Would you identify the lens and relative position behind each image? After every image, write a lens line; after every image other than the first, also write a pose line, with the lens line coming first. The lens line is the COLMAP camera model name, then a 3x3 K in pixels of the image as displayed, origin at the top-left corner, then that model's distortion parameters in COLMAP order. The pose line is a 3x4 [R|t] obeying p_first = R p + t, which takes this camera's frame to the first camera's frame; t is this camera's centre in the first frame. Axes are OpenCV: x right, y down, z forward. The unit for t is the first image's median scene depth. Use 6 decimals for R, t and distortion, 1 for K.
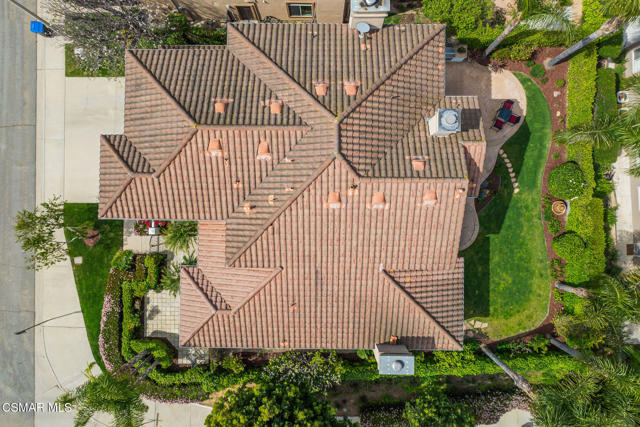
lens RADIAL K [[449.5, 0, 315.6], [0, 449.5, 209.9], [0, 0, 1]] dist [-0.030699, 0.002306]
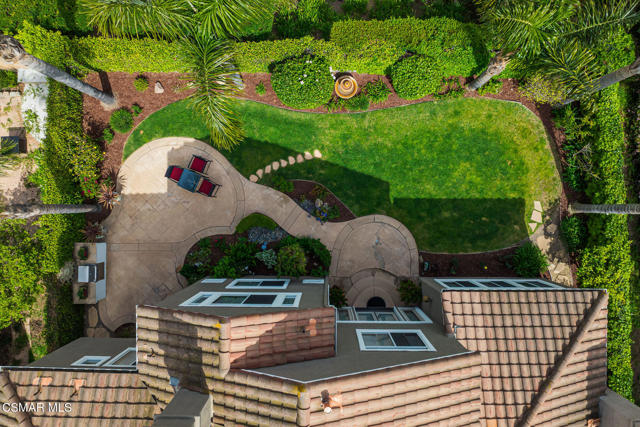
lens RADIAL K [[449.5, 0, 323.8], [0, 449.5, 209.2], [0, 0, 1]] dist [-0.030699, 0.002306]
pose [[-0.003108, -0.999740, 0.022601, 0.361221], [0.999981, -0.002988, 0.005316, -0.038089], [-0.005247, 0.022617, 0.999730, 0.389980]]
